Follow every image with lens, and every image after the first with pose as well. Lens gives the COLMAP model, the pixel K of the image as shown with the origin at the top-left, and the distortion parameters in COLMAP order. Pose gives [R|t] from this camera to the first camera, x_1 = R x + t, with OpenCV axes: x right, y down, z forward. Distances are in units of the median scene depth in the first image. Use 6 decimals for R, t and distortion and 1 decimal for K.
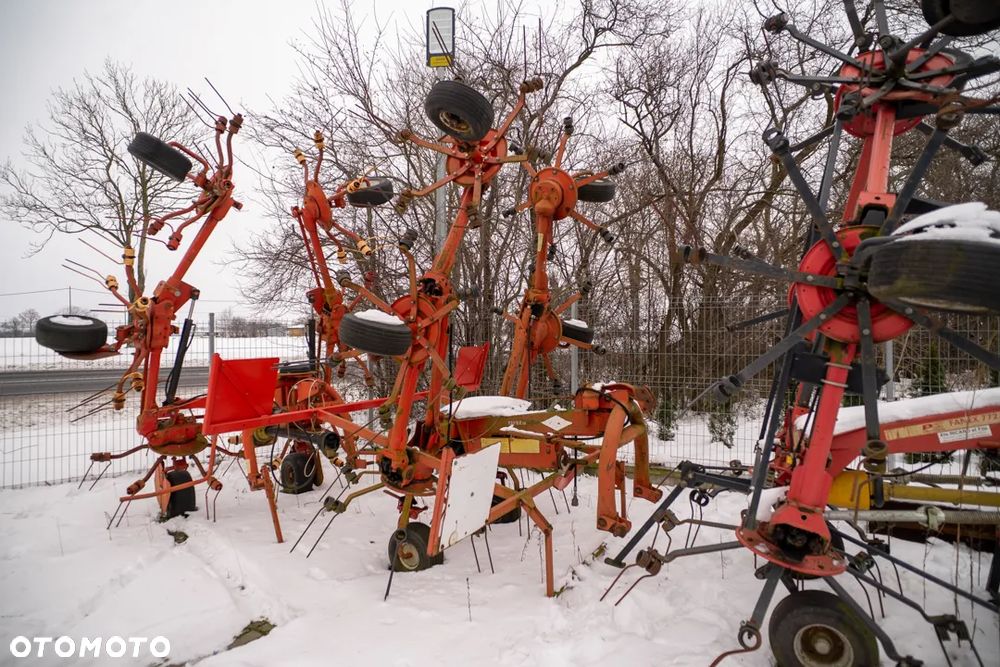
lens RADIAL K [[587.9, 0, 495.4], [0, 587.9, 334.1], [0, 0, 1]] dist [-0.073745, 0.057160]
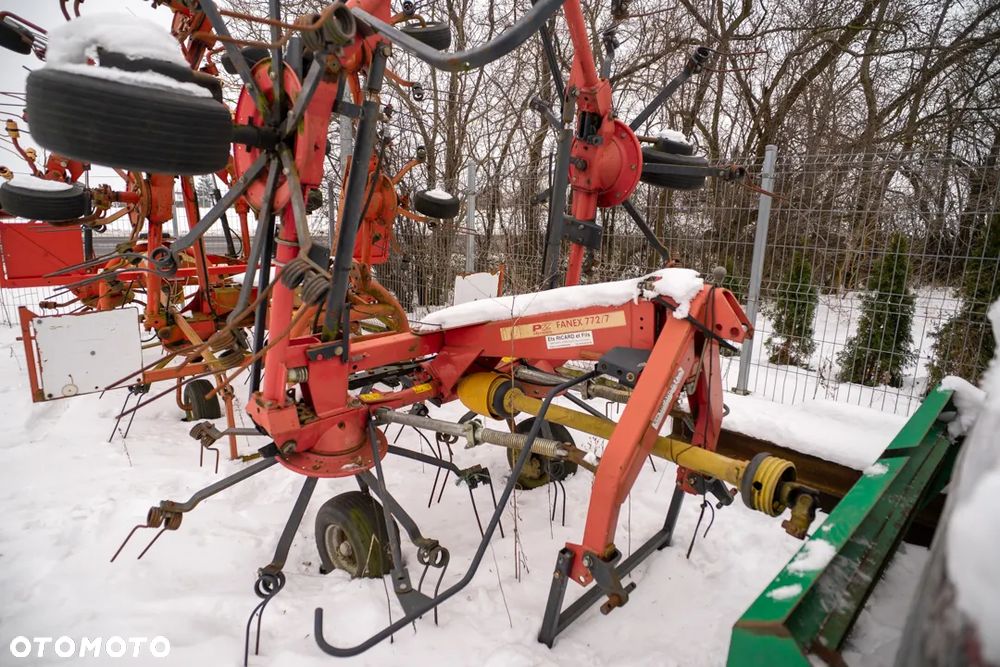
lens RADIAL K [[587.9, 0, 494.3], [0, 587.9, 335.1], [0, 0, 1]] dist [-0.073745, 0.057160]
pose [[0.951540, 0.082496, -0.296253, 0.687664], [-0.019153, 0.977375, 0.210644, 0.003040], [0.306928, -0.194762, 0.931592, 0.173423]]
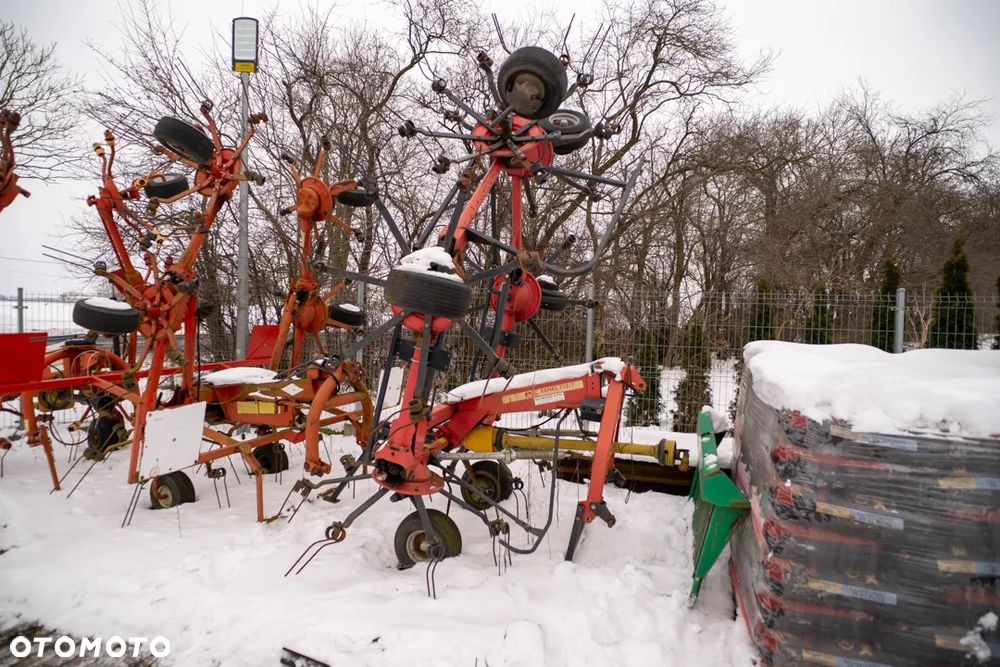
lens RADIAL K [[587.9, 0, 496.9], [0, 587.9, 336.1], [0, 0, 1]] dist [-0.073745, 0.057160]
pose [[0.988033, 0.020856, 0.152823, 0.338667], [-0.027585, 0.998735, 0.042044, -0.025228], [-0.151753, -0.045757, 0.987359, -0.277276]]
